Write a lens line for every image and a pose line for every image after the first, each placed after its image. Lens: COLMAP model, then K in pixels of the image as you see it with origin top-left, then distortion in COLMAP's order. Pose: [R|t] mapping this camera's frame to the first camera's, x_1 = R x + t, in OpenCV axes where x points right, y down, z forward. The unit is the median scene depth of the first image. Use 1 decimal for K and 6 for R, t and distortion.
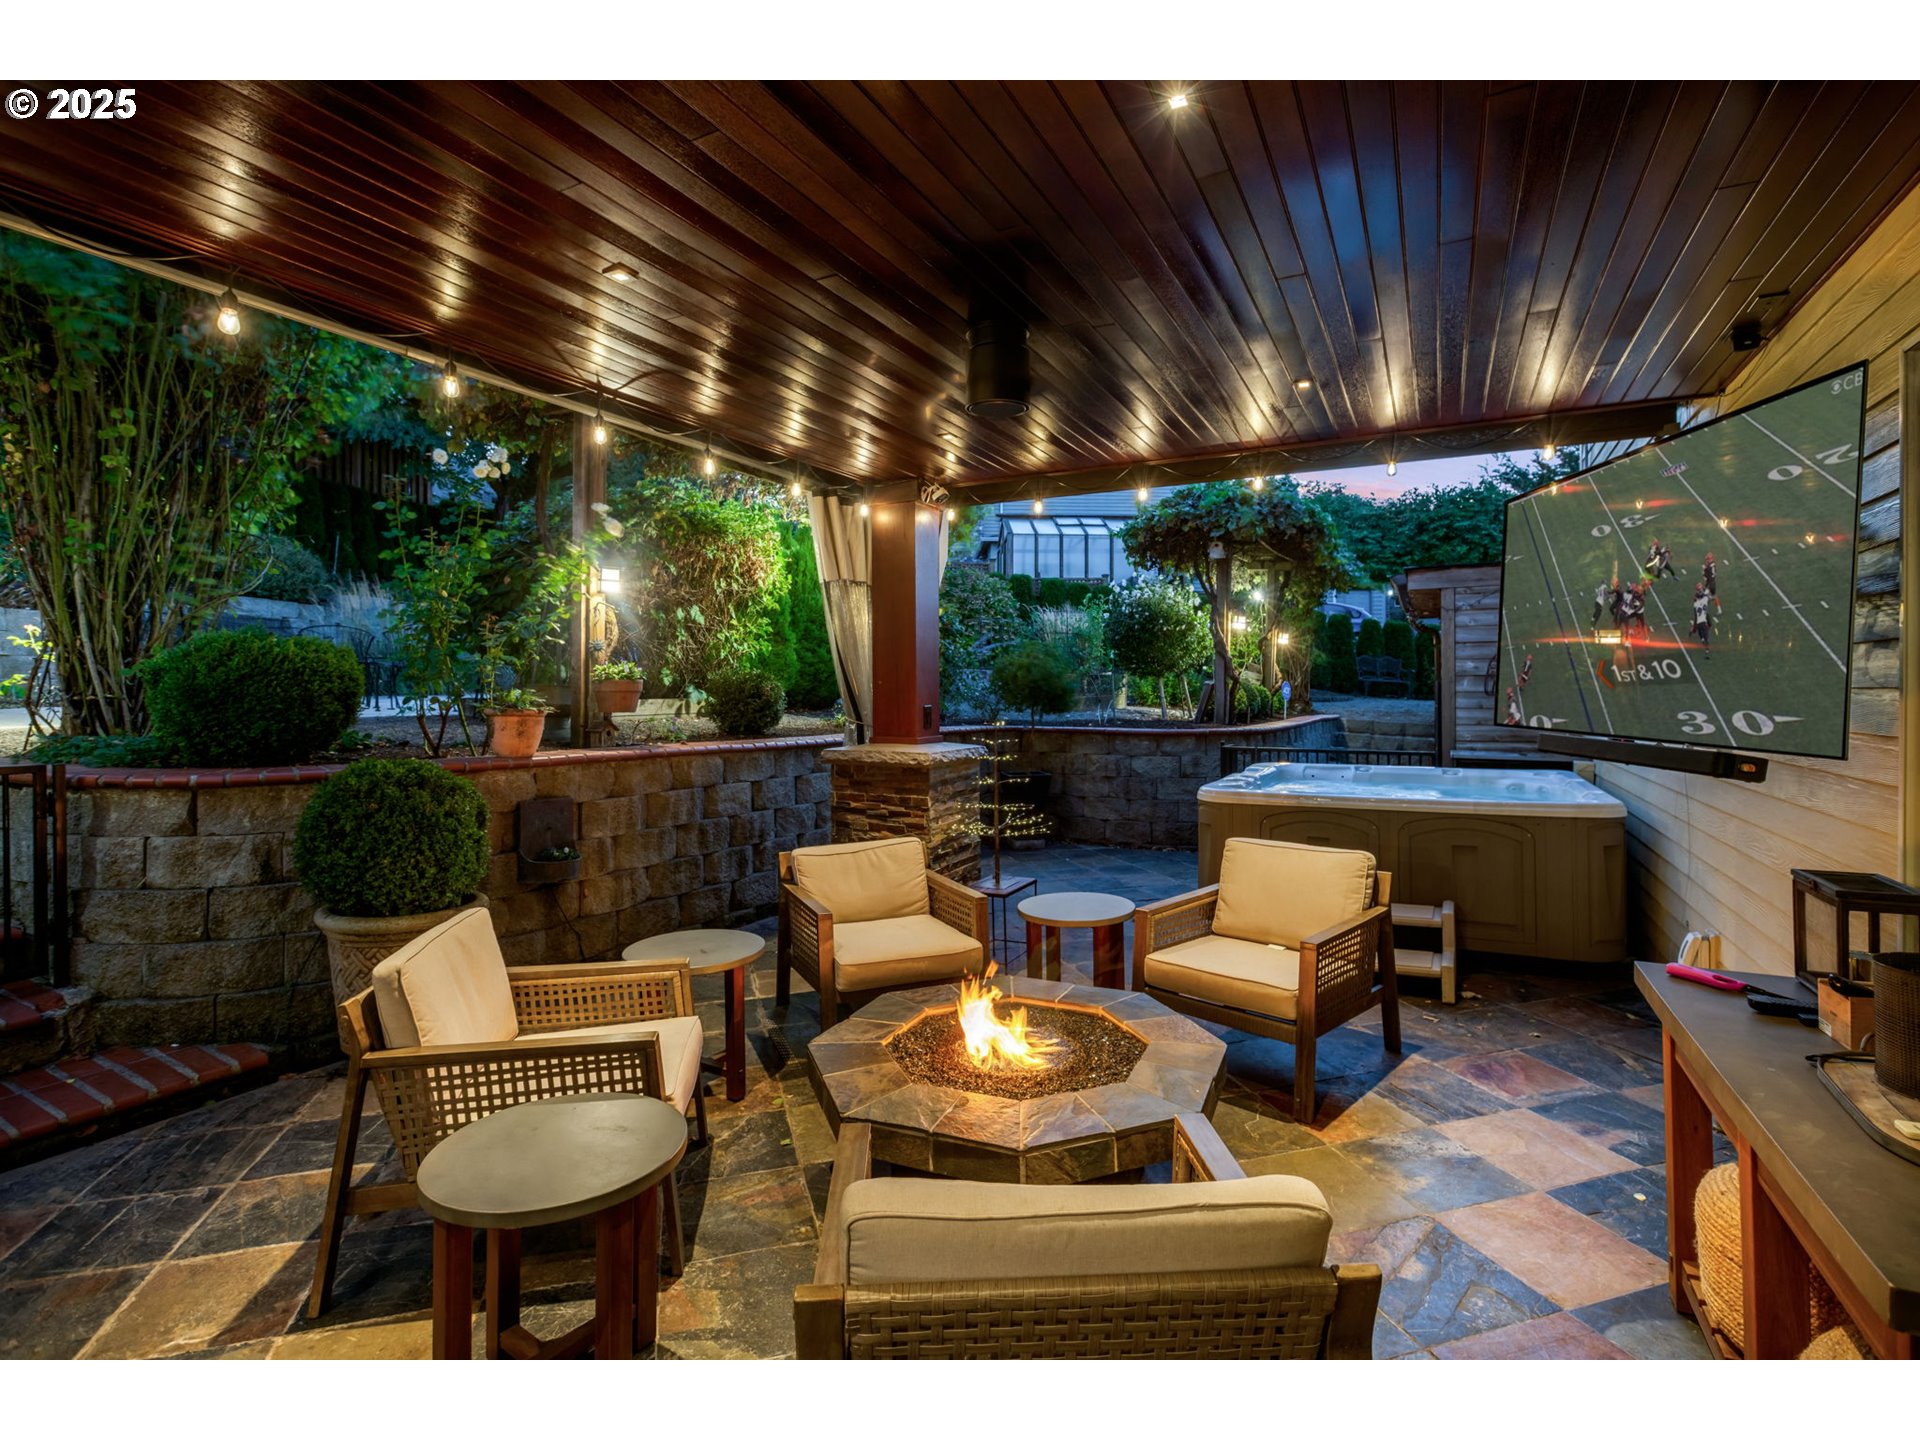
lens RADIAL K [[888.1, 0, 925.8], [0, 888.1, 688.1], [0, 0, 1]] dist [0.000124, 0.000372]
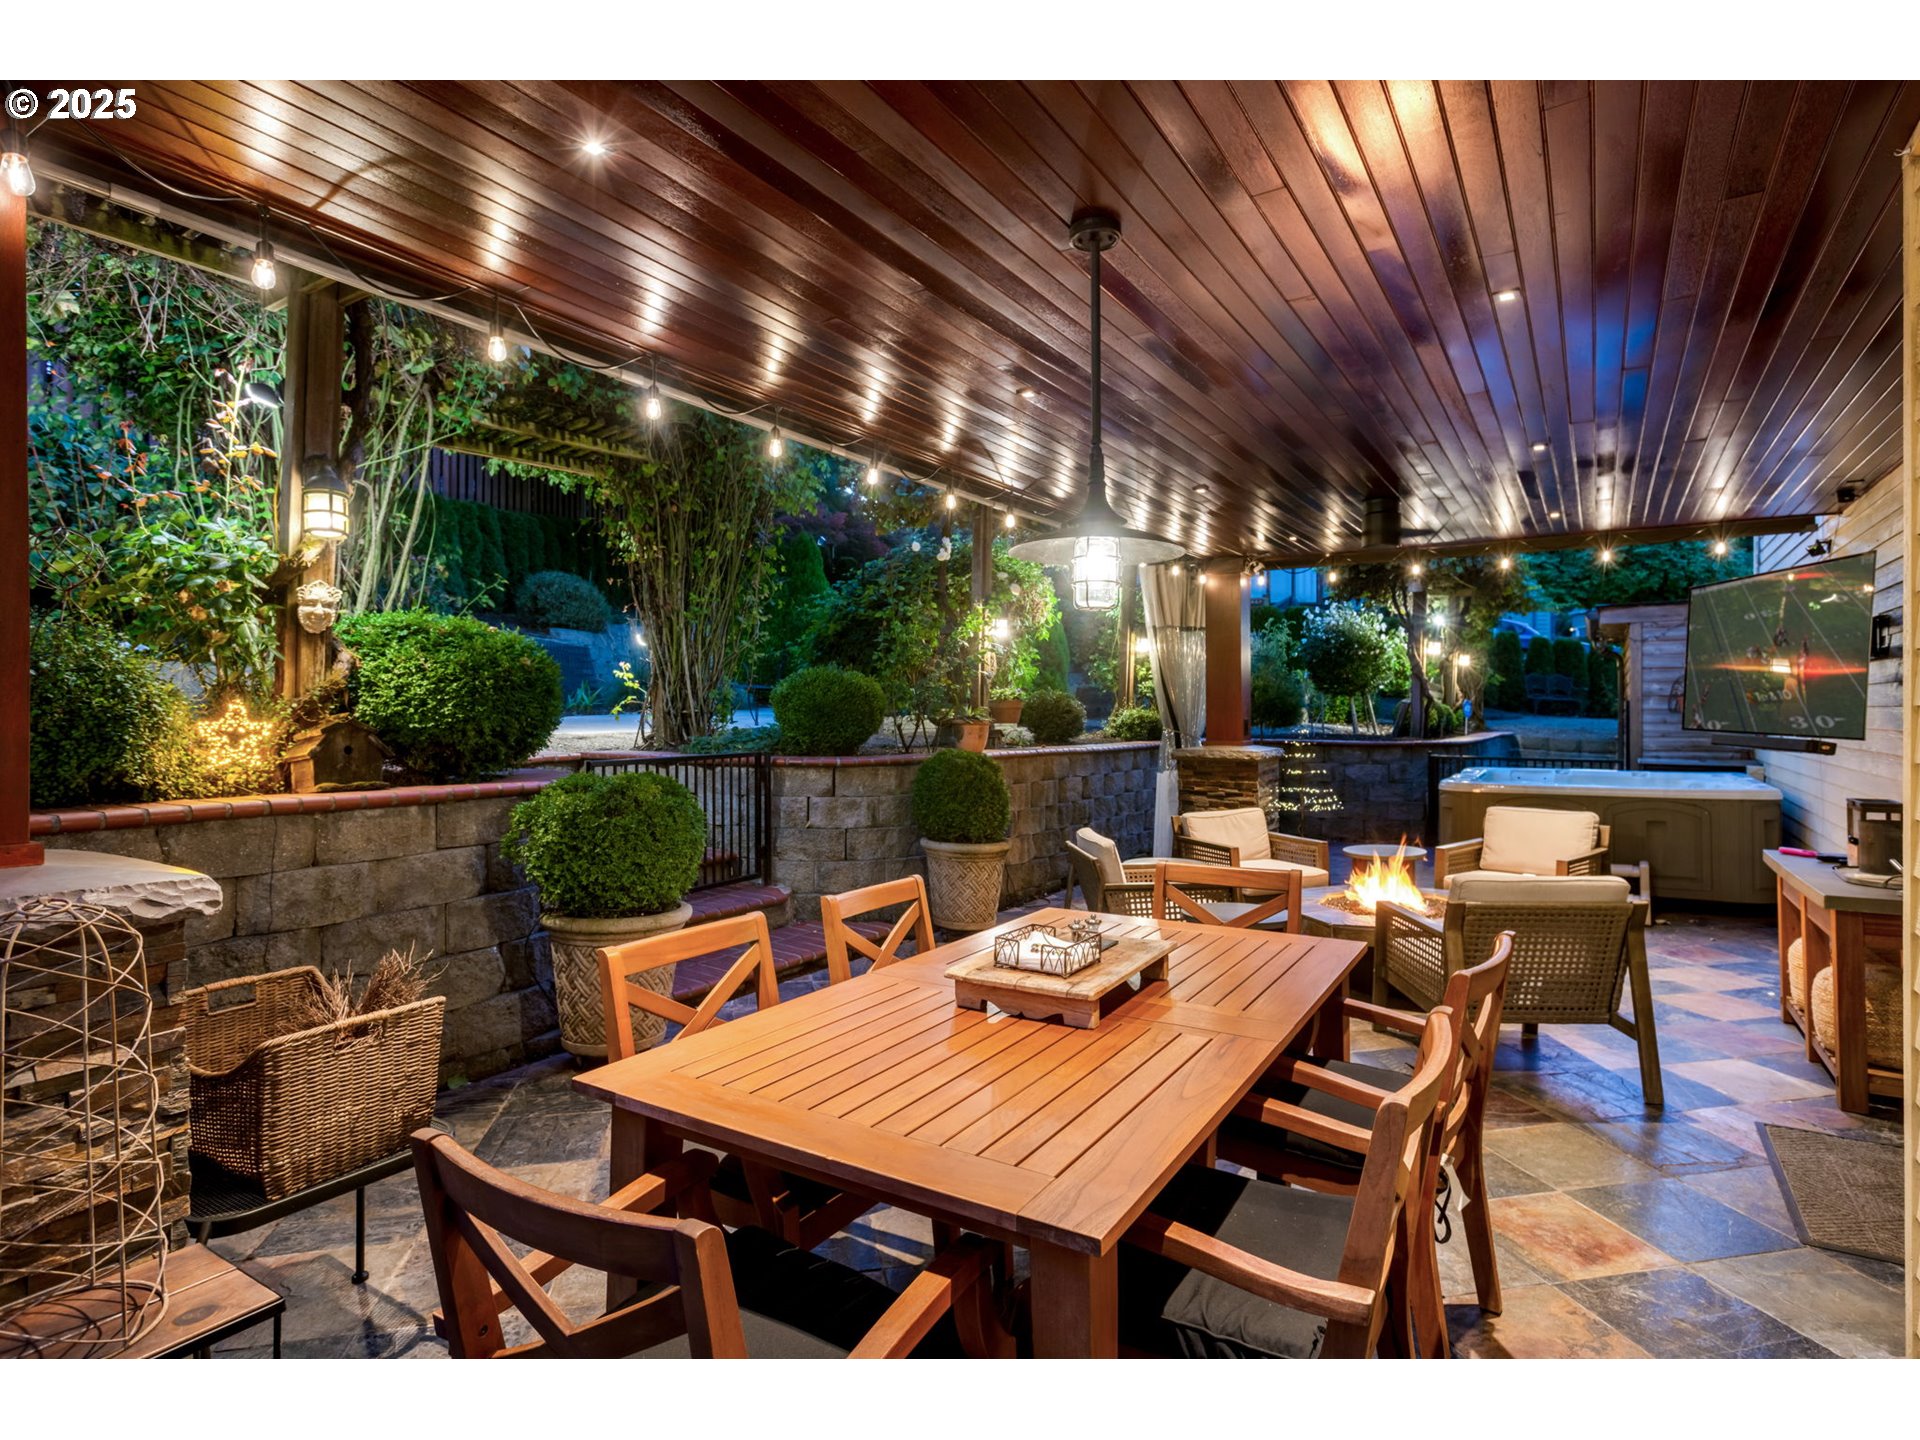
lens RADIAL K [[951.7, 0, 965.0], [0, 951.7, 710.9], [0, 0, 1]] dist [0.025523, -0.000442]
pose [[0.998141, 0.000333, -0.060944, -0.246243], [-0.000085, 0.999992, 0.004071, 0.001549], [0.060945, -0.004058, 0.998133, -0.367665]]
